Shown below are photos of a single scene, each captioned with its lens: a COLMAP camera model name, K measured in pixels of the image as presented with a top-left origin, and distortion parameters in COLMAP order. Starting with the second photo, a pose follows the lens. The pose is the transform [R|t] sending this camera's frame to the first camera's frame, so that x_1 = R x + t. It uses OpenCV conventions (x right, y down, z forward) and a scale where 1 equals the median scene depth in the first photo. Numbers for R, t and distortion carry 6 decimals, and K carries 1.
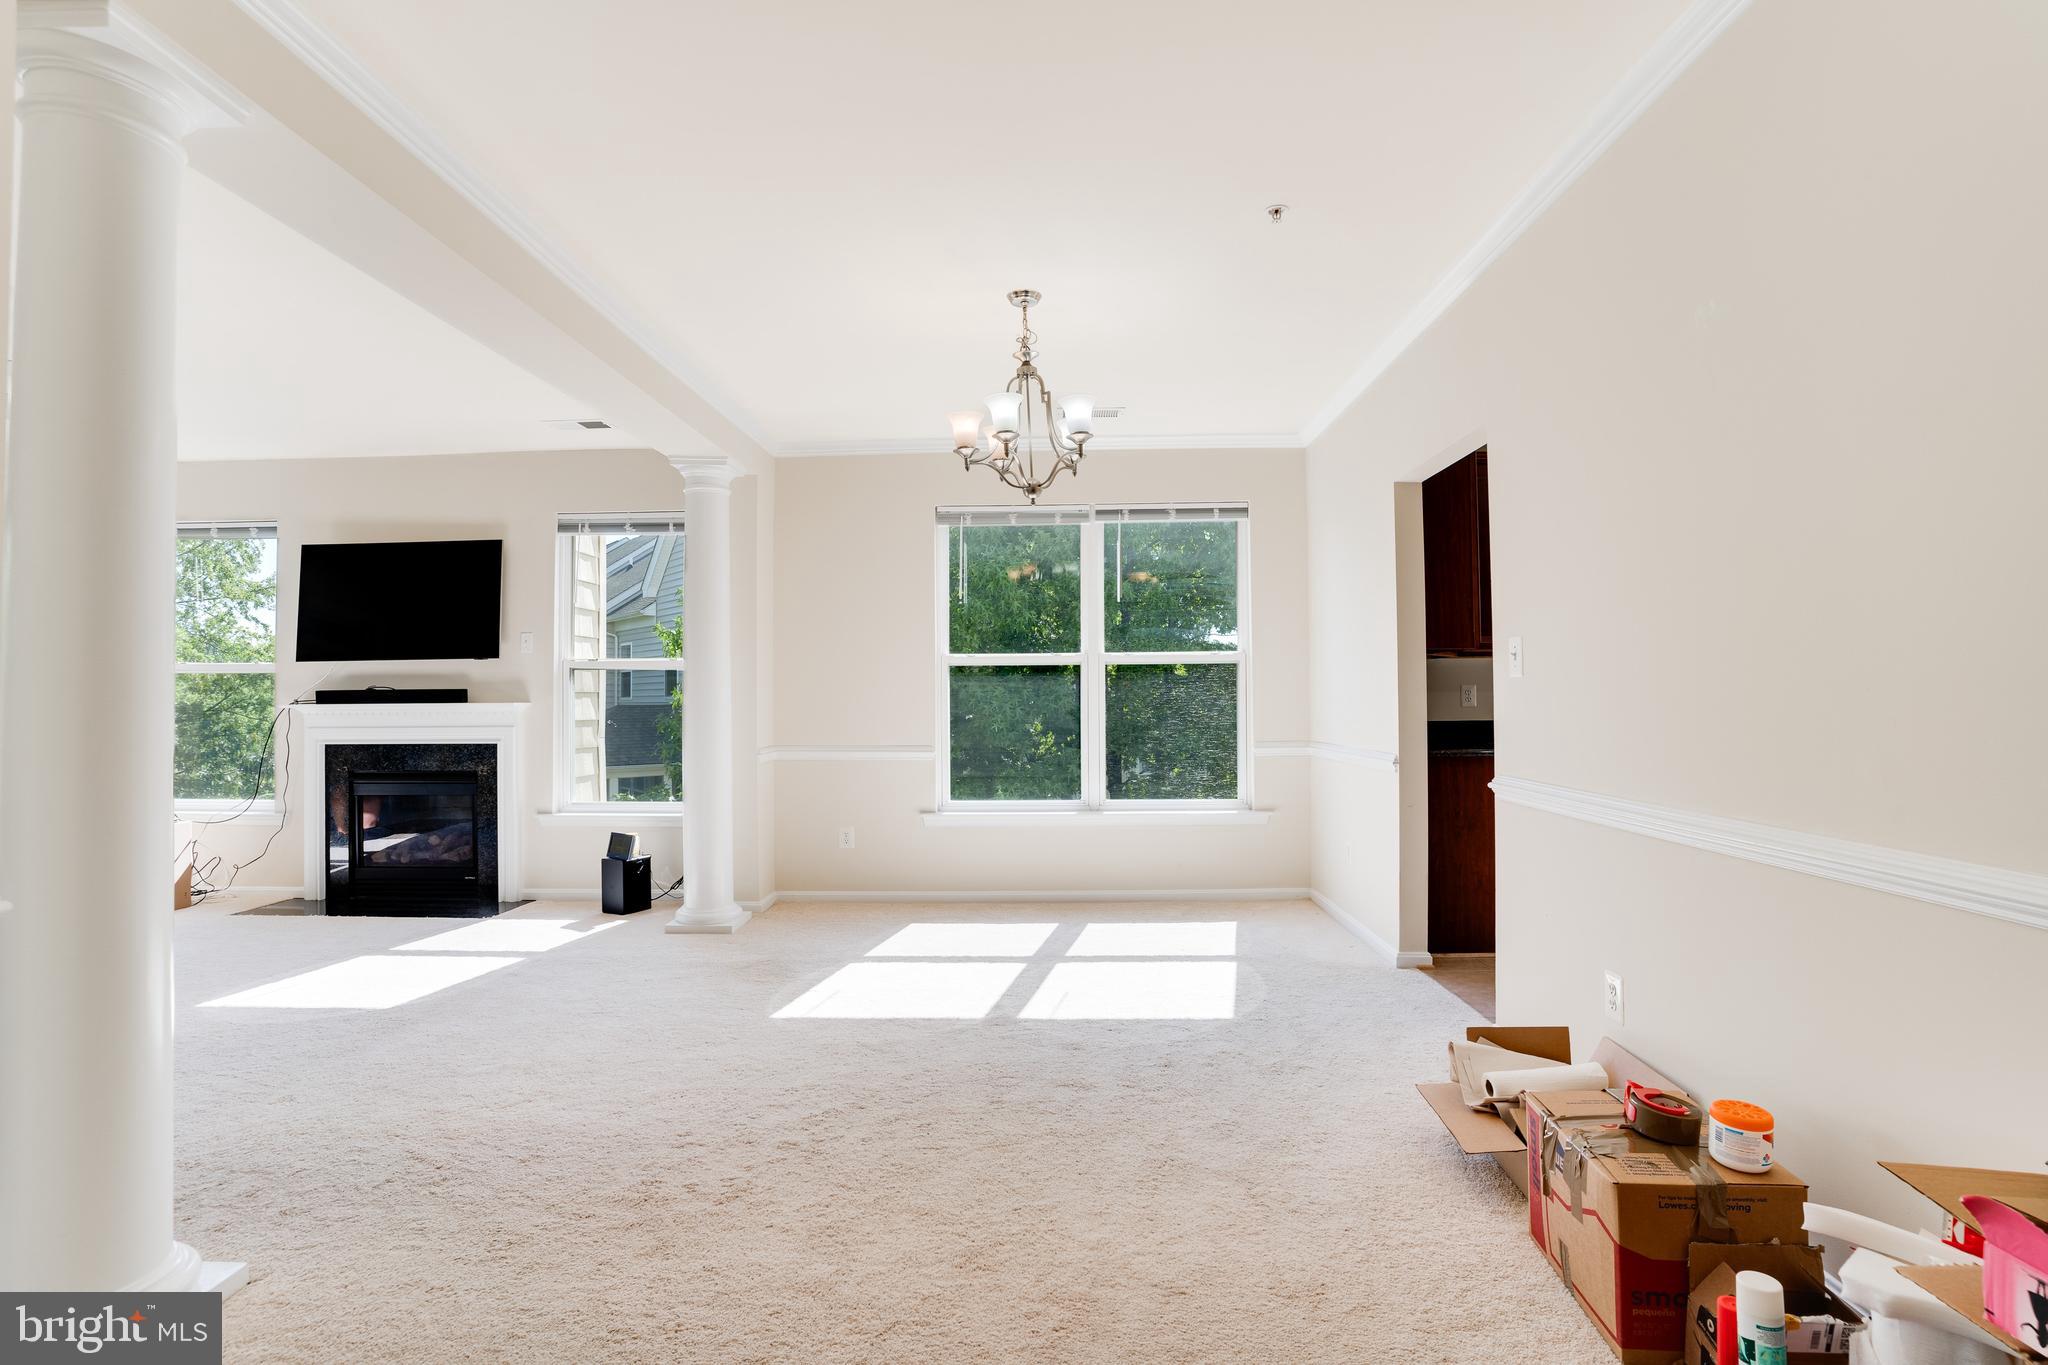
lens RADIAL K [[1044.4, 0, 1024.0], [0, 1044.4, 682.5], [0, 0, 1]] dist [-0.086593, 0.049205]
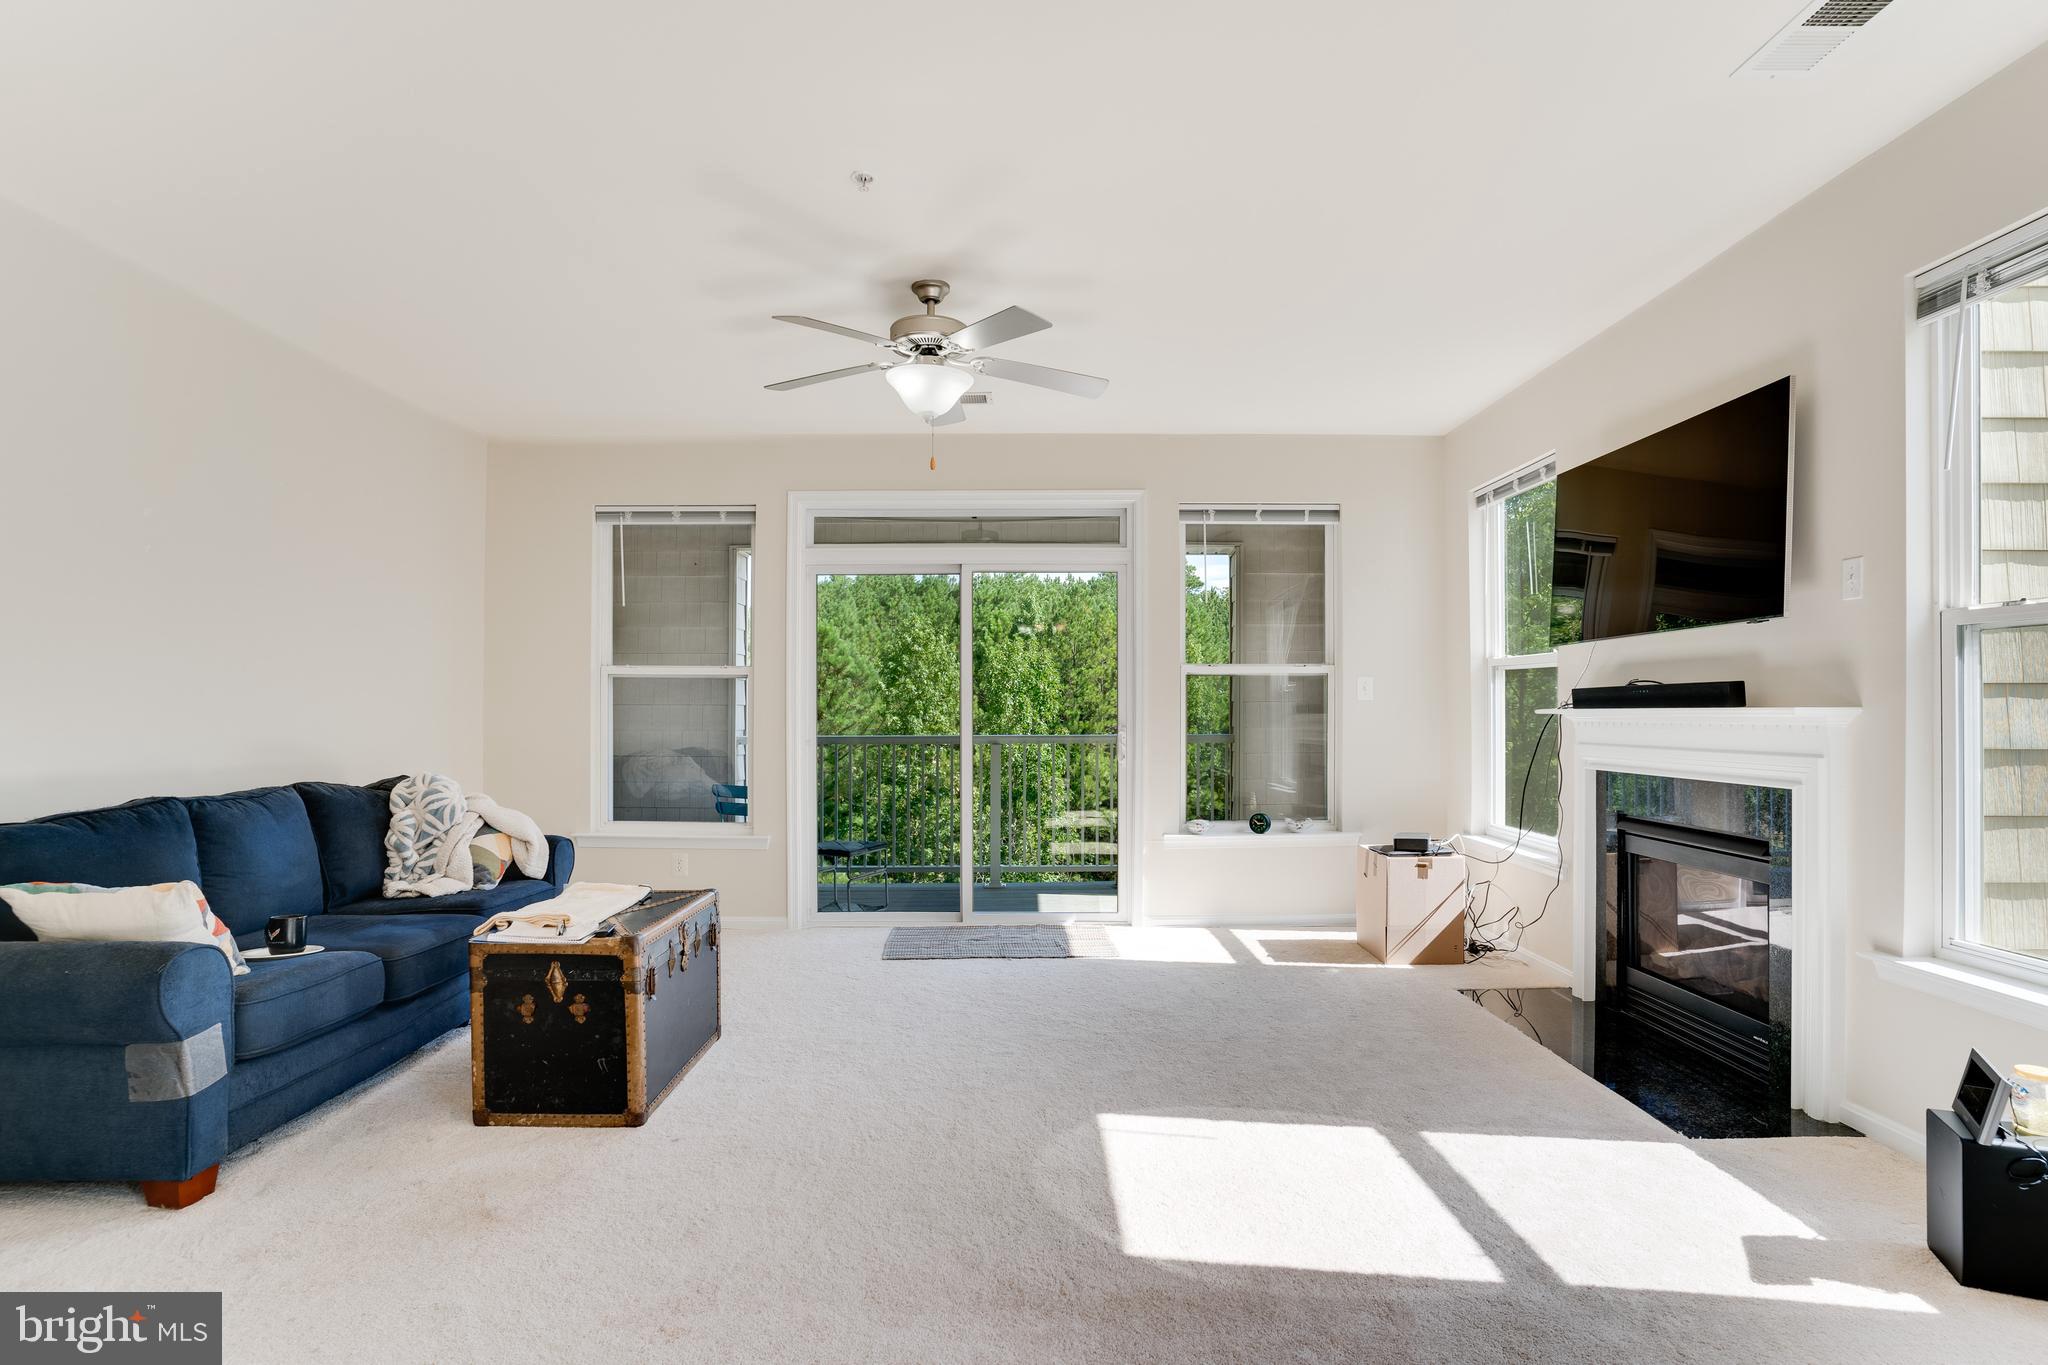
lens RADIAL K [[1039.7, 0, 1030.9], [0, 1039.7, 707.2], [0, 0, 1]] dist [-0.083616, 0.045847]
pose [[0.048890, 0.004978, -0.998792, -0.046103], [0.018387, 0.999814, 0.005883, 0.009995], [0.998635, -0.018652, 0.048790, 0.606632]]
